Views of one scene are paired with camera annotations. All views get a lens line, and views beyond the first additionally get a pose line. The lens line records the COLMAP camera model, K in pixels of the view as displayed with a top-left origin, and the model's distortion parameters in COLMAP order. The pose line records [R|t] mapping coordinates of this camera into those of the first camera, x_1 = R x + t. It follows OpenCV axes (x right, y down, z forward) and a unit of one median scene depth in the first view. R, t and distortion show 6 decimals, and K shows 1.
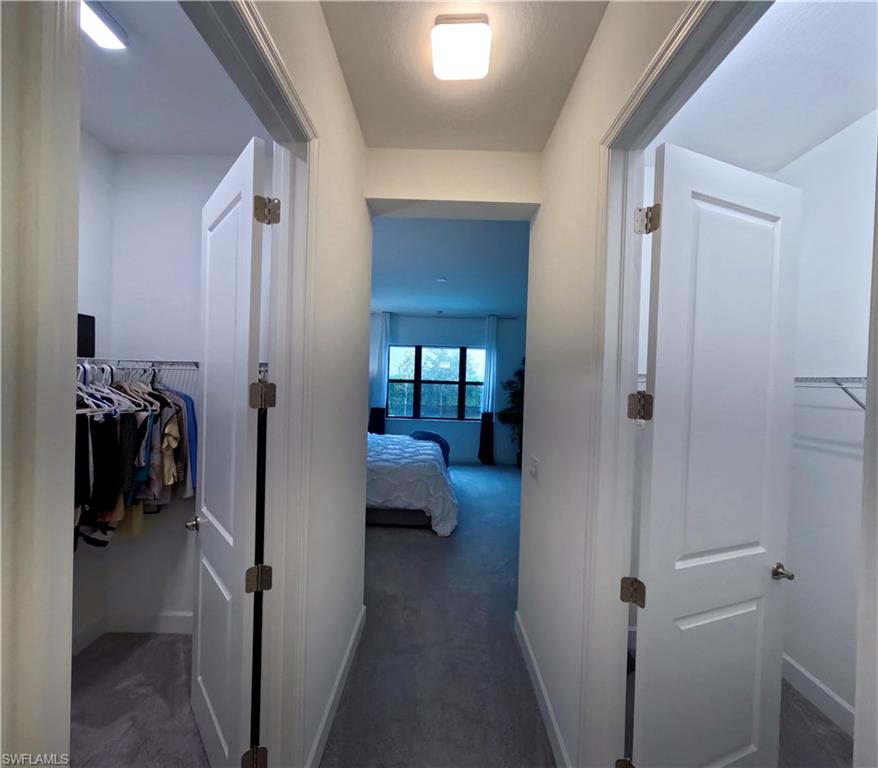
lens RADIAL K [[358.5, 0, 439.0], [0, 358.5, 384.0], [0, 0, 1]] dist [0.001924, 0.000298]
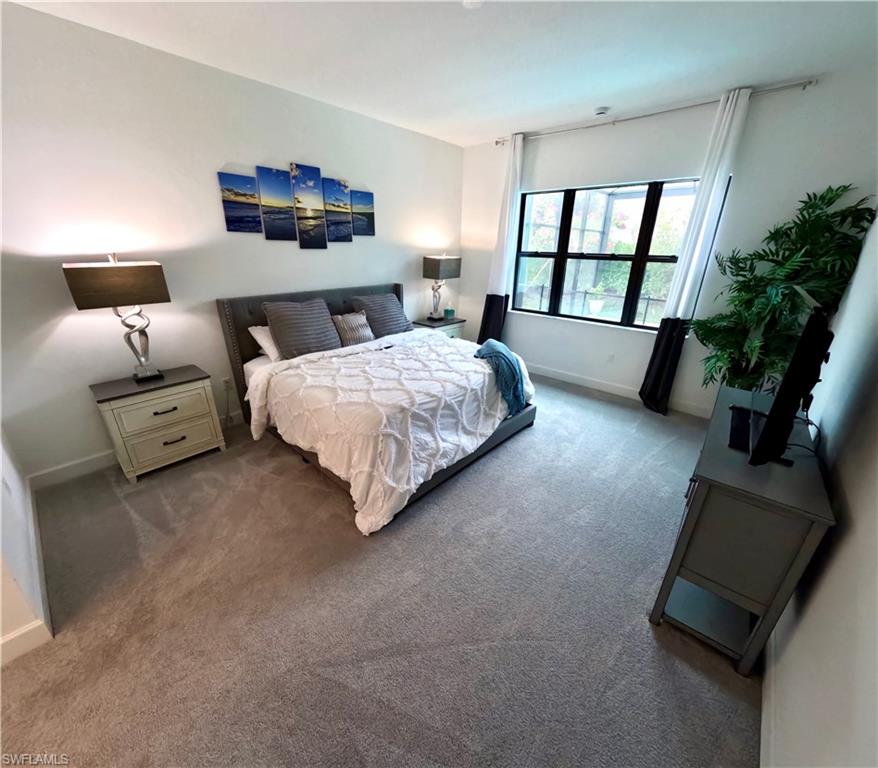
lens RADIAL K [[358.5, 0, 439.0], [0, 358.5, 384.0], [0, 0, 1]] dist [0.001924, 0.000298]
pose [[0.761927, 0.218457, -0.609708, 0.211976], [-0.004006, 0.942968, 0.332858, -0.002610], [0.647650, -0.251171, 0.719348, 0.371584]]
